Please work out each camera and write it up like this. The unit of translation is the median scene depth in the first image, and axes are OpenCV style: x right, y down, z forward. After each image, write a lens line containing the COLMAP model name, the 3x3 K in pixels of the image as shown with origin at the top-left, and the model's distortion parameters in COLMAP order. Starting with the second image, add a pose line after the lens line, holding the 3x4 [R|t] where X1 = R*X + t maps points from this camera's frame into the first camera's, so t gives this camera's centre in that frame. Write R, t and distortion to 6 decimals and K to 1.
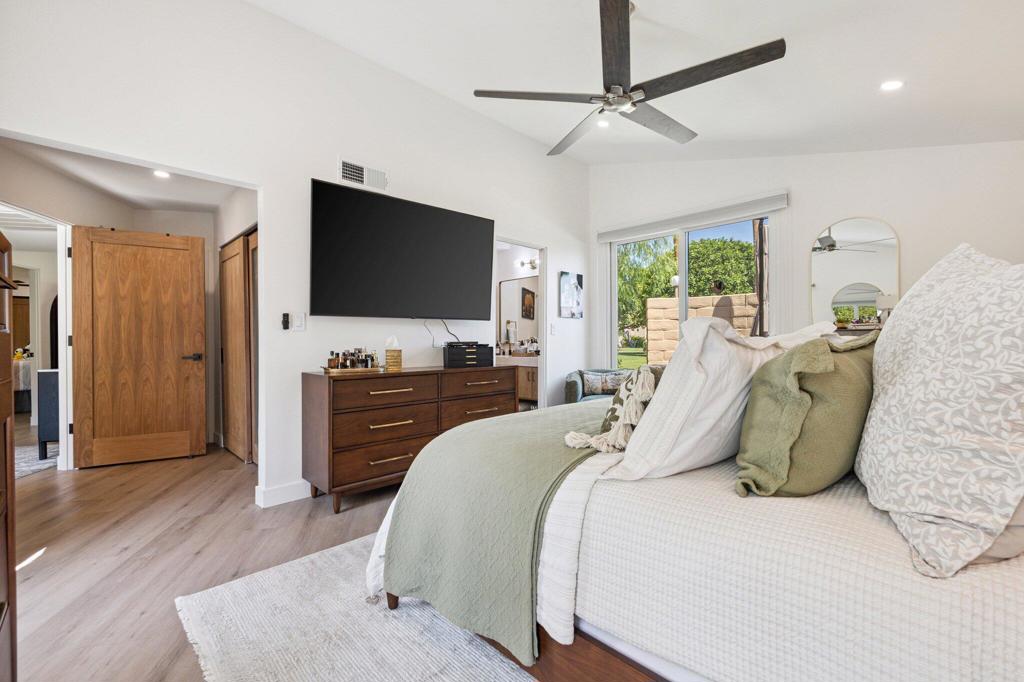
lens RADIAL K [[438.5, 0, 516.9], [0, 438.5, 340.5], [0, 0, 1]] dist [0.003236, -0.001742]
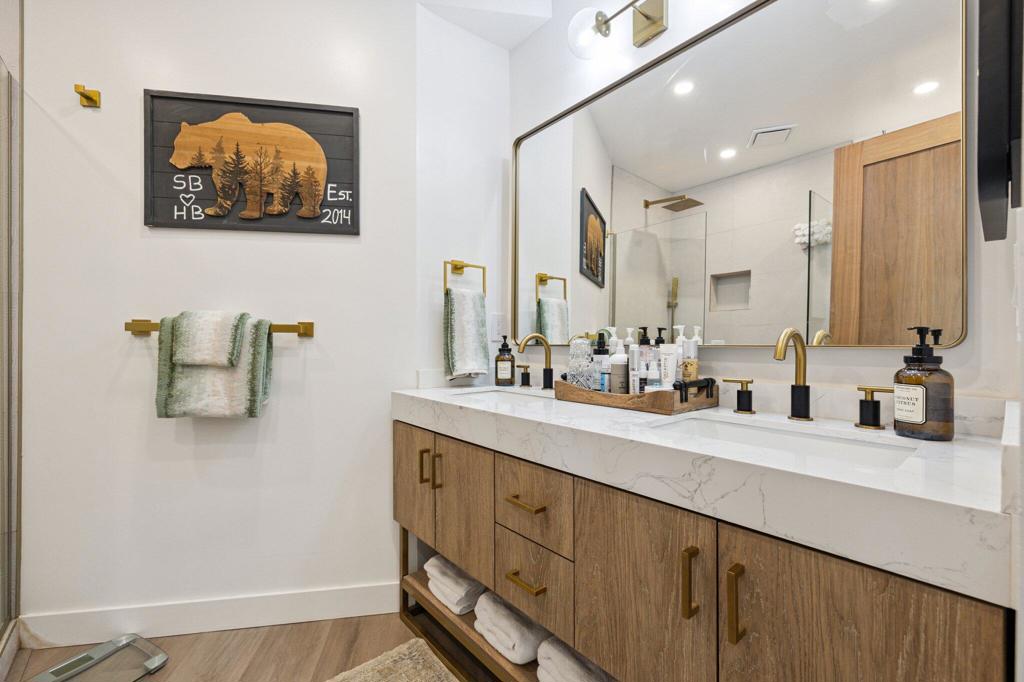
lens RADIAL K [[438.5, 0, 510.7], [0, 438.5, 340.7], [0, 0, 1]] dist [0.003236, -0.001742]
pose [[0.996521, 0.012718, -0.082368, -0.017382], [-0.012924, 0.999915, -0.001963, 0.005347], [0.082336, 0.003021, 0.996600, 0.755804]]
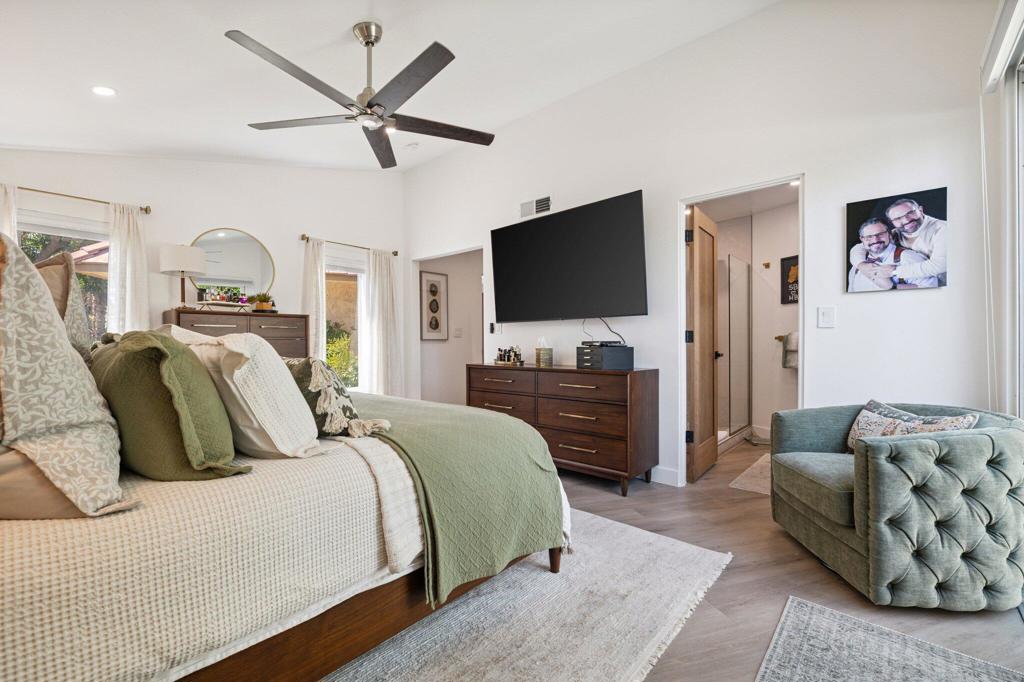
lens RADIAL K [[438.5, 0, 515.7], [0, 438.5, 343.2], [0, 0, 1]] dist [0.003236, -0.001742]
pose [[0.066996, 0.007198, -0.997727, 0.488755], [0.008124, 0.999937, 0.007760, -0.001491], [0.997720, -0.008625, 0.066933, 0.475646]]
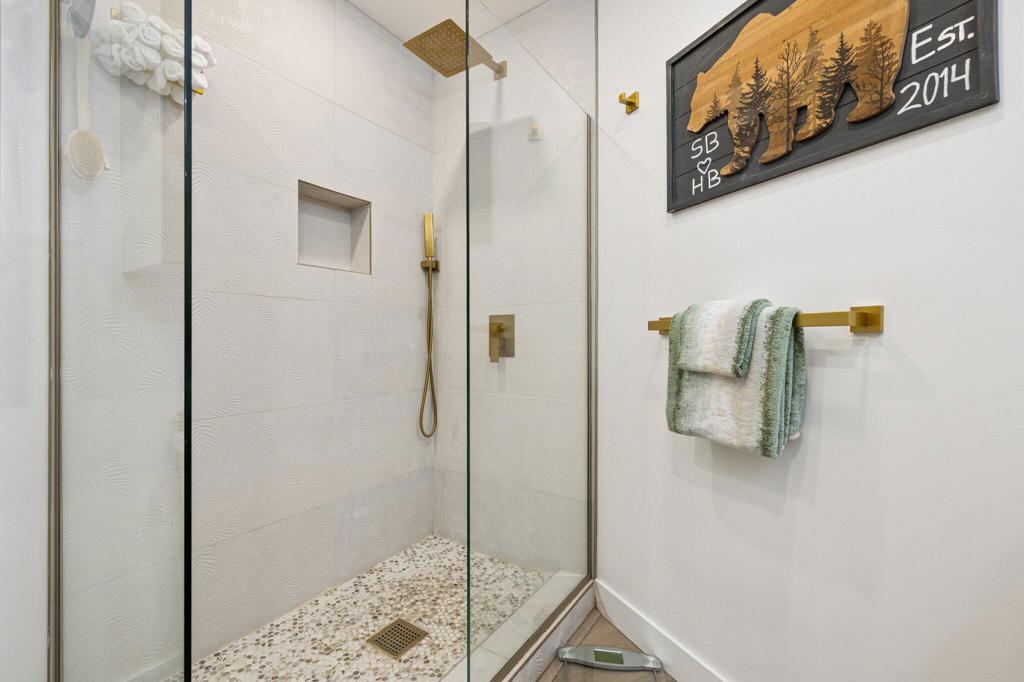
lens RADIAL K [[438.5, 0, 510.4], [0, 438.5, 339.3], [0, 0, 1]] dist [0.003236, -0.001742]
pose [[0.205003, 0.007258, -0.978735, -0.043591], [0.003592, 0.999960, 0.008168, 0.004648], [0.978755, -0.005190, 0.204968, 0.866785]]
